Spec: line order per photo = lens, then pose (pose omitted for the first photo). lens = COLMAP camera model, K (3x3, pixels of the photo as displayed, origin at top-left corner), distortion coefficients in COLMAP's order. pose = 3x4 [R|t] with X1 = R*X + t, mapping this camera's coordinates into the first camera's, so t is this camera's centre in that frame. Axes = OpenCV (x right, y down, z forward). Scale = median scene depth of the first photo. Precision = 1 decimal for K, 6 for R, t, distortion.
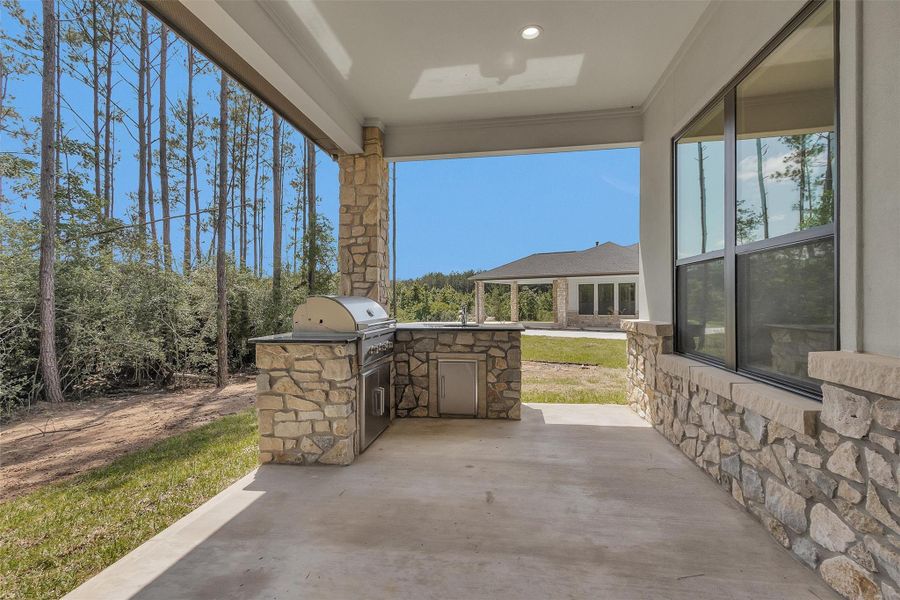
lens RADIAL K [[428.2, 0, 447.7], [0, 428.2, 303.0], [0, 0, 1]] dist [-0.001748, 0.000633]
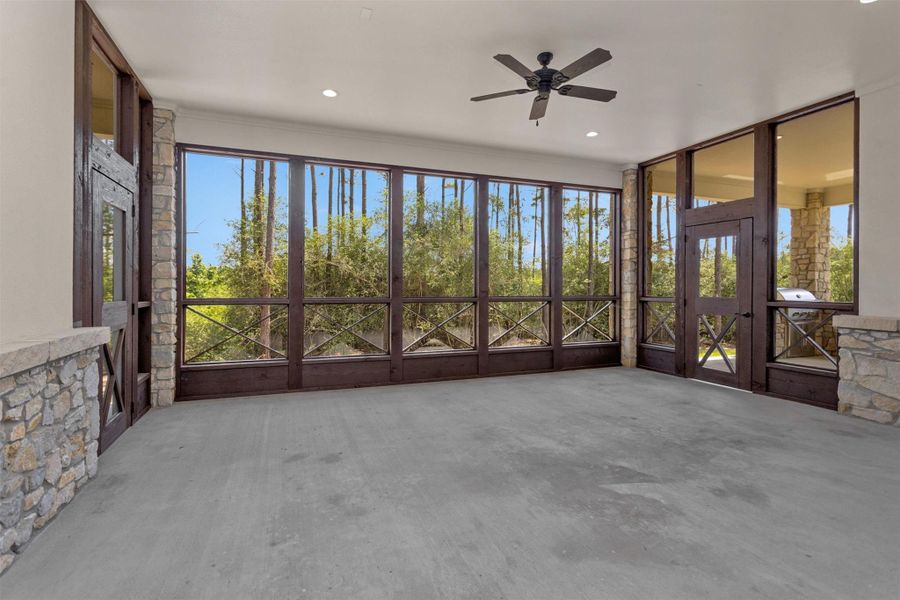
lens RADIAL K [[428.2, 0, 447.3], [0, 428.2, 292.9], [0, 0, 1]] dist [-0.001748, 0.000633]
pose [[0.506178, 0.017127, -0.862259, 0.587409], [-0.007841, 0.999853, 0.015257, -0.009397], [0.862393, -0.000962, 0.506238, -1.197028]]
